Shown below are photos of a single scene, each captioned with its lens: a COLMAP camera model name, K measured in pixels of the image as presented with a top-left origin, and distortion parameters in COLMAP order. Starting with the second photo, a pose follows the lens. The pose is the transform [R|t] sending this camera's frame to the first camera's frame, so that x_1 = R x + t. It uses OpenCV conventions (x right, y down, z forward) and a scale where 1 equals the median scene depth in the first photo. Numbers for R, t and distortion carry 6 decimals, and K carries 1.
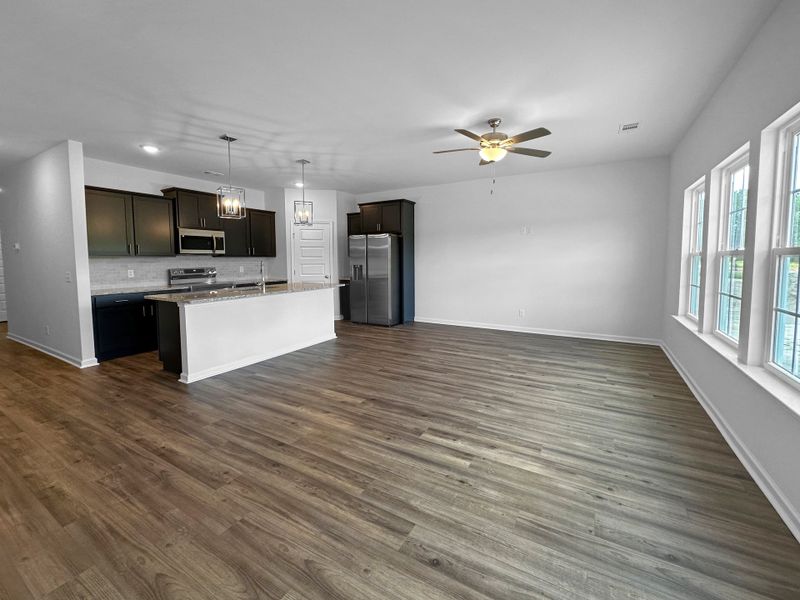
lens RADIAL K [[329.1, 0, 400.0], [0, 329.1, 300.0], [0, 0, 1]] dist [0.001546, -0.000286]
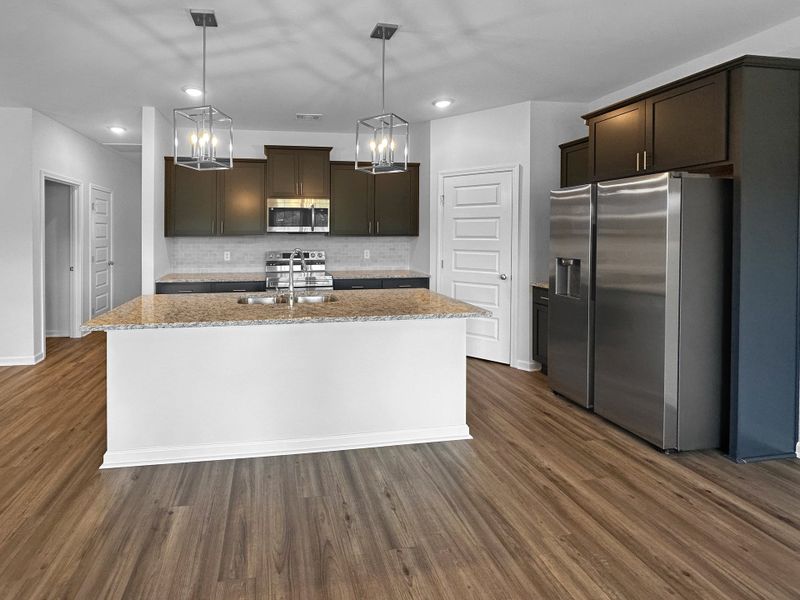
lens RADIAL K [[337.8, 0, 350.7], [0, 337.8, 237.0], [0, 0, 1]] dist [-0.000115, 0.000177]
pose [[0.619059, 0.015581, -0.785190, 0.038420], [-0.102401, 0.992869, -0.061032, -0.090851], [0.778640, 0.118187, 0.616241, 0.599125]]
